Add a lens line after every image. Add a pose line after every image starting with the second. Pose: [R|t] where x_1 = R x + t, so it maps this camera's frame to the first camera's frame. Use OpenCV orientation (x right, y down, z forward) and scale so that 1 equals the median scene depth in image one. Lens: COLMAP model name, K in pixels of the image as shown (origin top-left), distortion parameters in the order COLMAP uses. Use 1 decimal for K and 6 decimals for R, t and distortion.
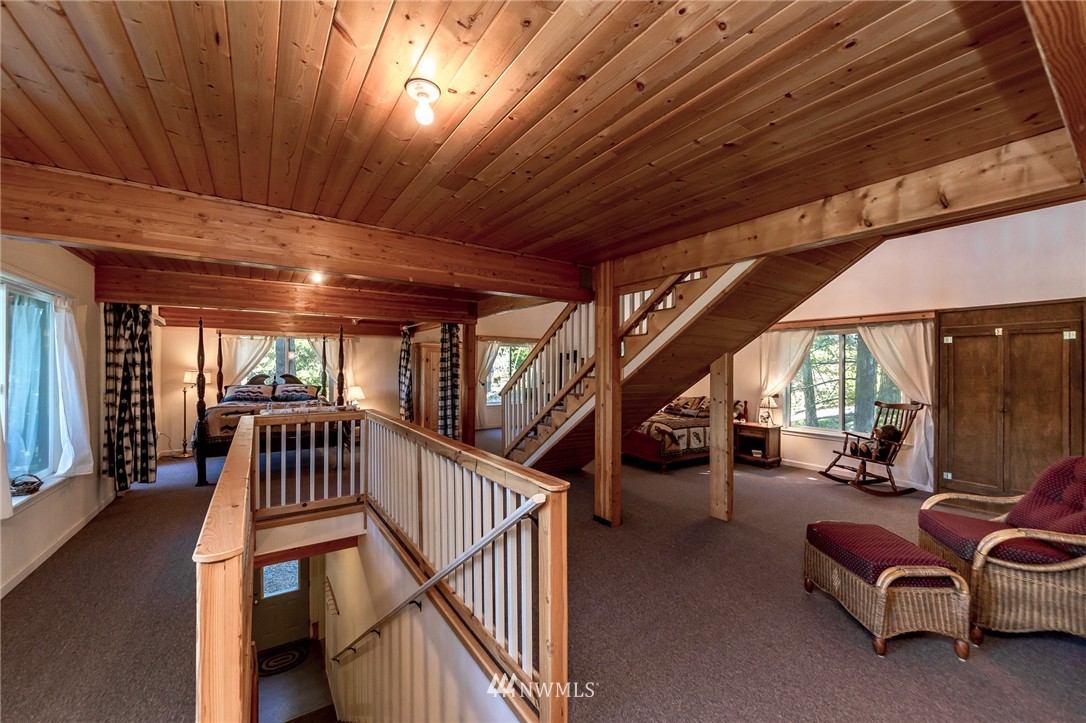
lens RADIAL K [[409.9, 0, 545.6], [0, 409.9, 367.8], [0, 0, 1]] dist [-0.002820, 0.000153]
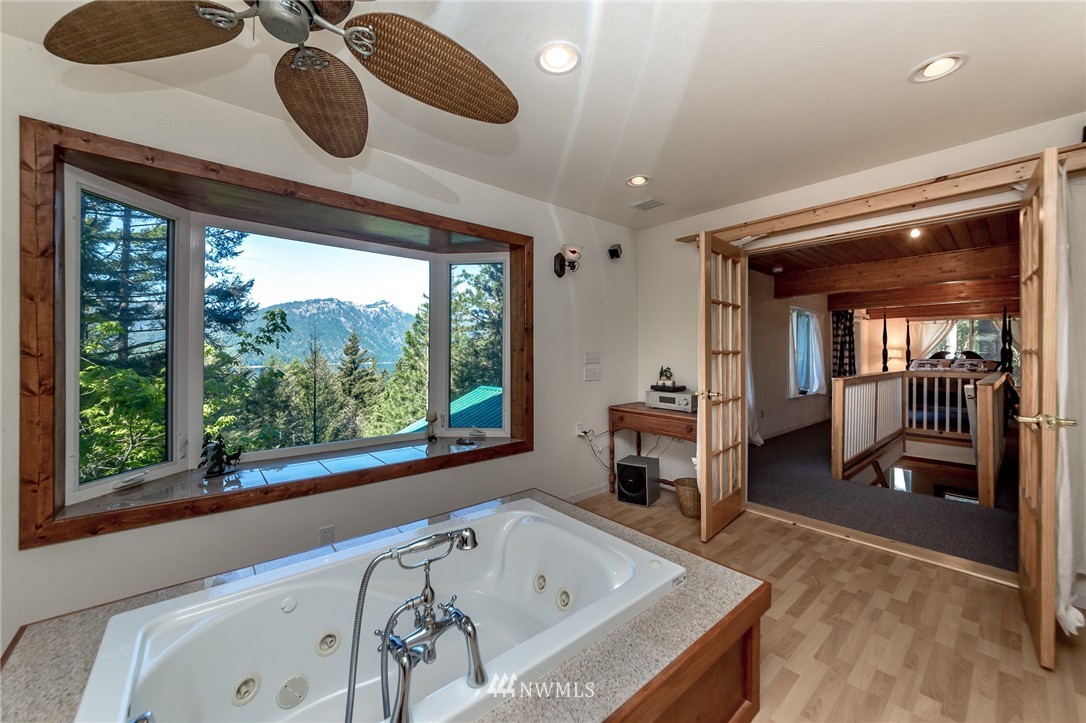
lens RADIAL K [[399.5, 0, 546.2], [0, 399.5, 353.2], [0, 0, 1]] dist [0.000501, 0.000203]
pose [[0.092305, -0.005232, -0.995717, 0.676759], [-0.001384, 0.999985, -0.005382, 0.051506], [0.995730, 0.001875, 0.092296, -0.522815]]
